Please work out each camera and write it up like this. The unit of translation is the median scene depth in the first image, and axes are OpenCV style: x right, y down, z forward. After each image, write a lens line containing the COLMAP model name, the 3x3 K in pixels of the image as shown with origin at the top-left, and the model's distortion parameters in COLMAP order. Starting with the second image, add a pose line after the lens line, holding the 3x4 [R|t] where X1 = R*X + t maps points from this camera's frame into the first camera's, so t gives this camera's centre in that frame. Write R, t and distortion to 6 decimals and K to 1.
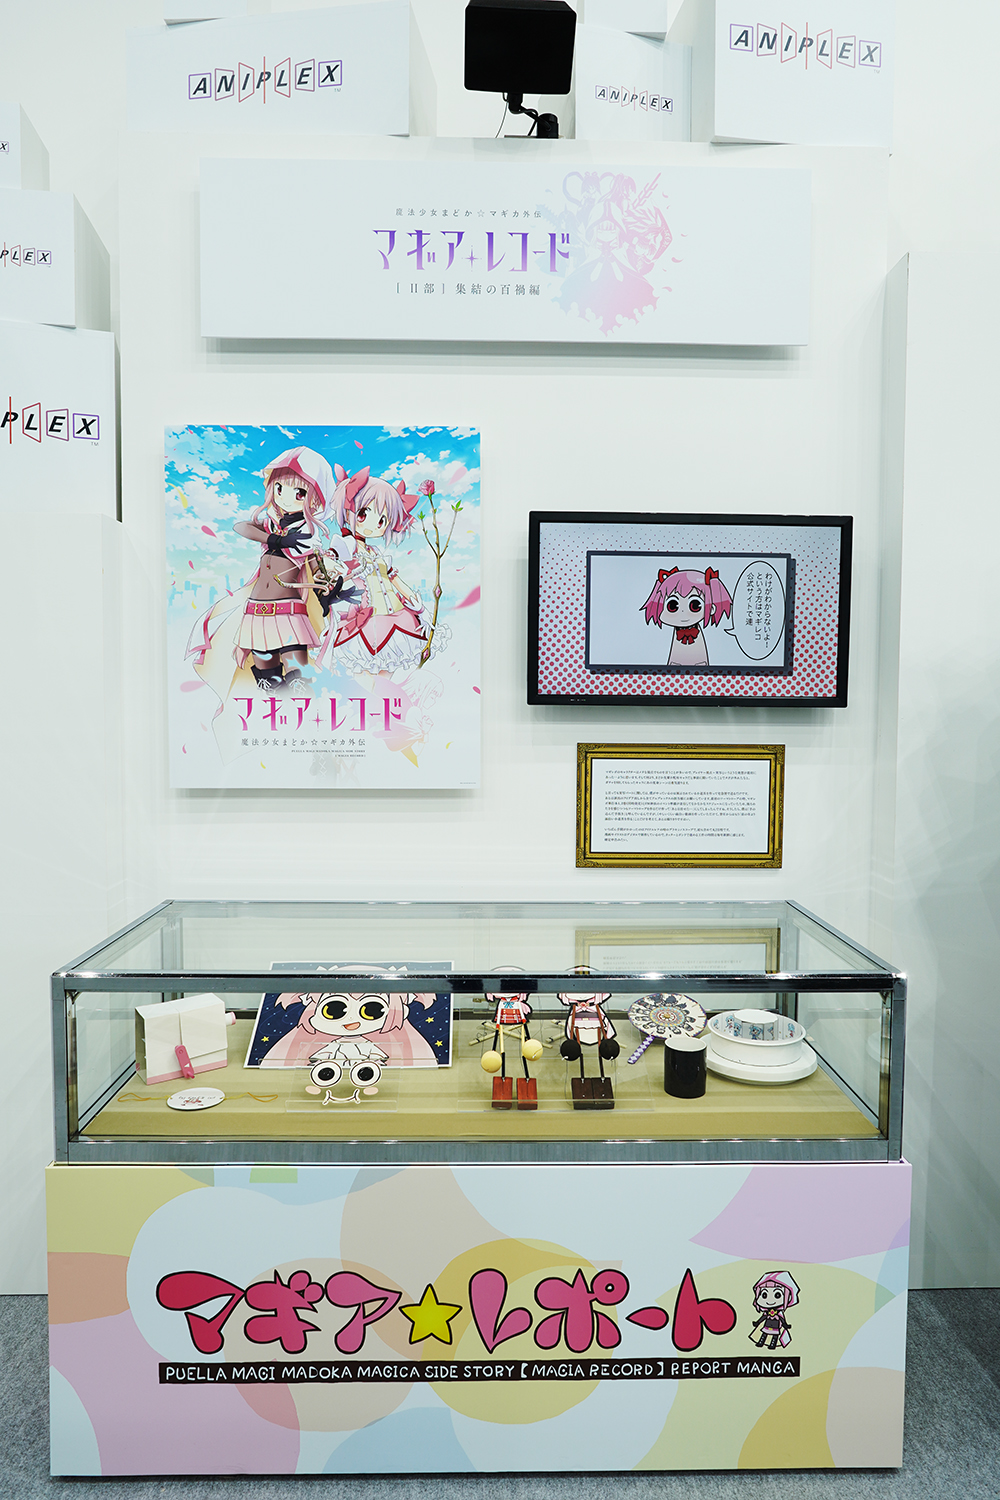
lens RADIAL K [[937.1, 0, 500.1], [0, 937.1, 749.6], [0, 0, 1]] dist [-0.028572, 0.024272]
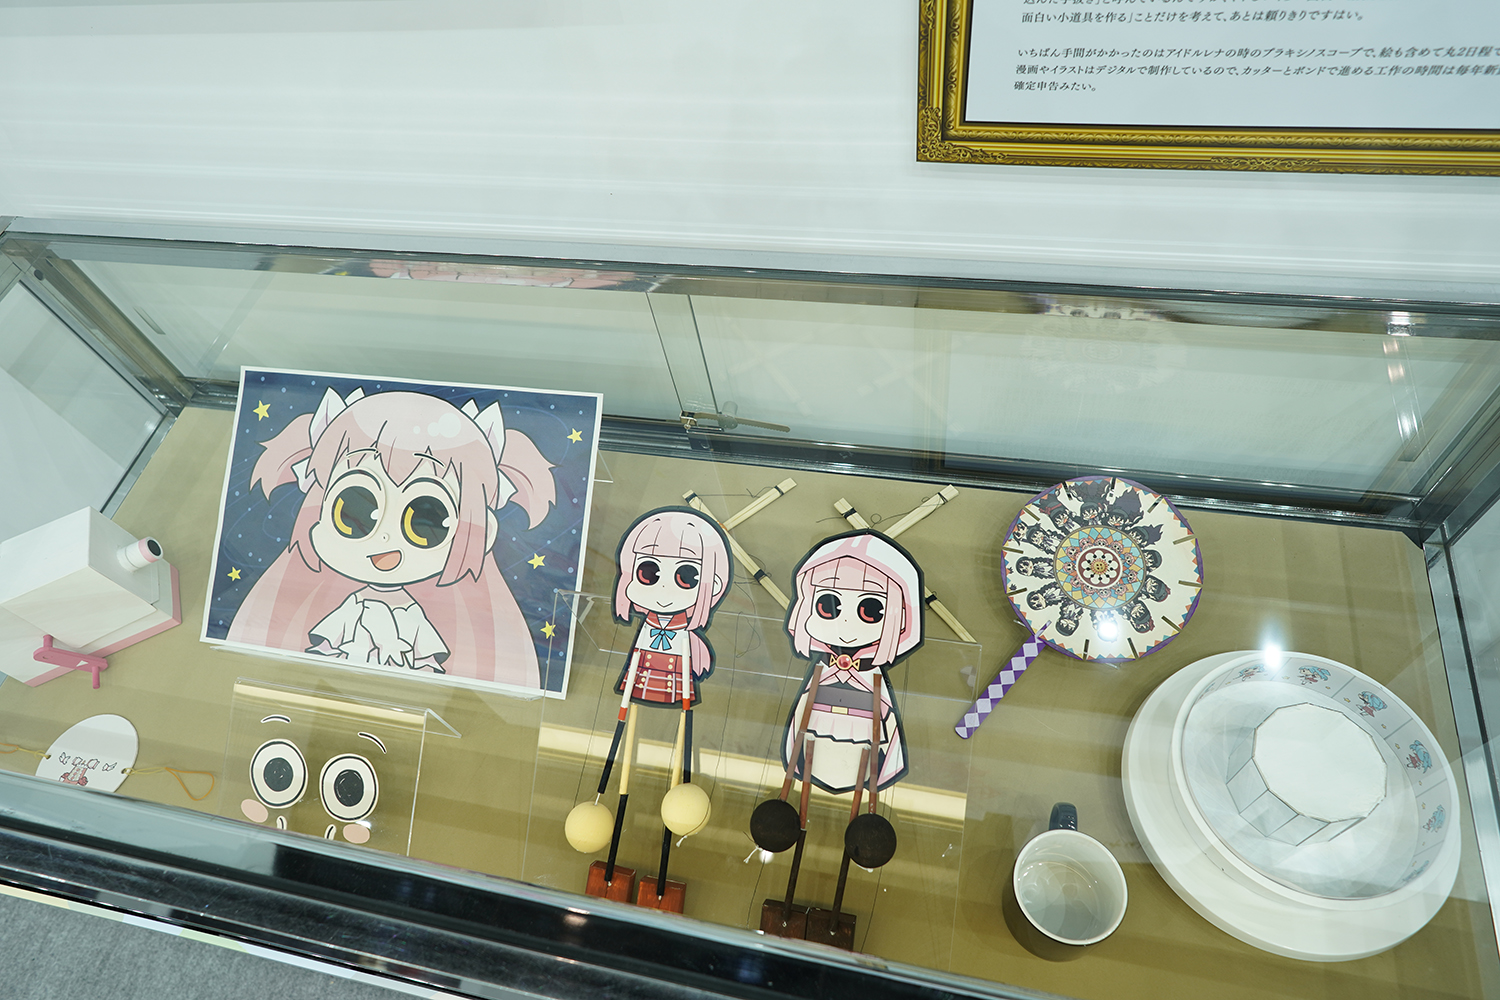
lens RADIAL K [[937.1, 0, 750.0], [0, 937.1, 497.7], [0, 0, 1]] dist [-0.028572, 0.024272]
pose [[0.964033, 0.119807, -0.237248, 0.131595], [0.123885, 0.587187, 0.799915, -0.083165], [0.235145, -0.800536, 0.551225, 0.805703]]
